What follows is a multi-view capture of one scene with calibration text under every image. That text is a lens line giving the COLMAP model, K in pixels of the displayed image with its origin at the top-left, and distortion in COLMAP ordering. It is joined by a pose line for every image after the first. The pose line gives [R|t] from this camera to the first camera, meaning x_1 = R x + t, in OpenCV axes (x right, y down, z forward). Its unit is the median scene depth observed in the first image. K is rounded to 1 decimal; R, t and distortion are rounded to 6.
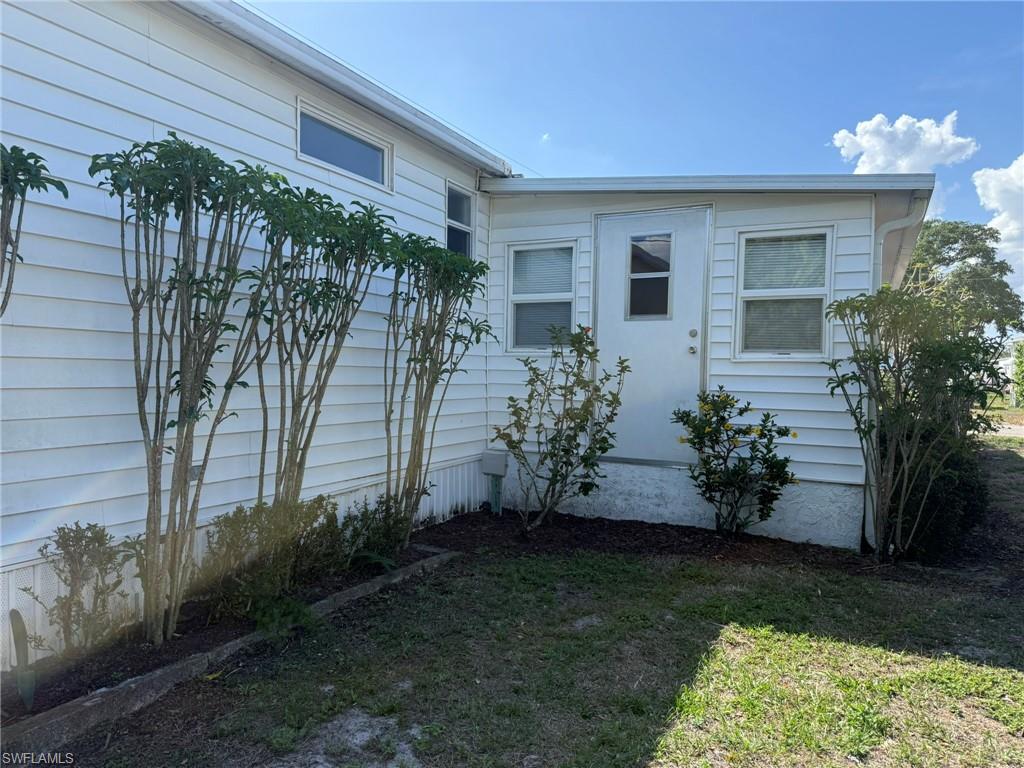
lens RADIAL K [[717.3, 0, 514.5], [0, 717.3, 387.1], [0, 0, 1]] dist [0.068822, -0.094330]
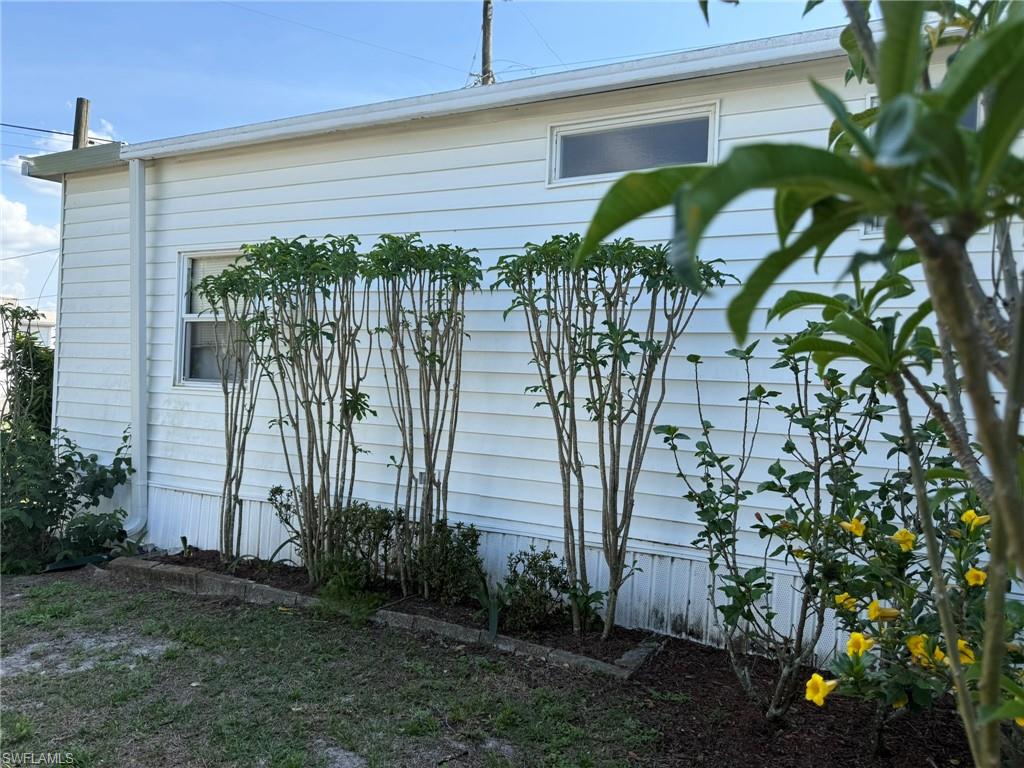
lens RADIAL K [[717.3, 0, 513.3], [0, 717.3, 381.2], [0, 0, 1]] dist [0.068822, -0.094330]
pose [[-0.005878, -0.017689, -0.999826, 0.739205], [-0.069046, 0.997464, -0.017241, -0.033824], [0.997596, 0.068932, -0.007085, 1.059948]]
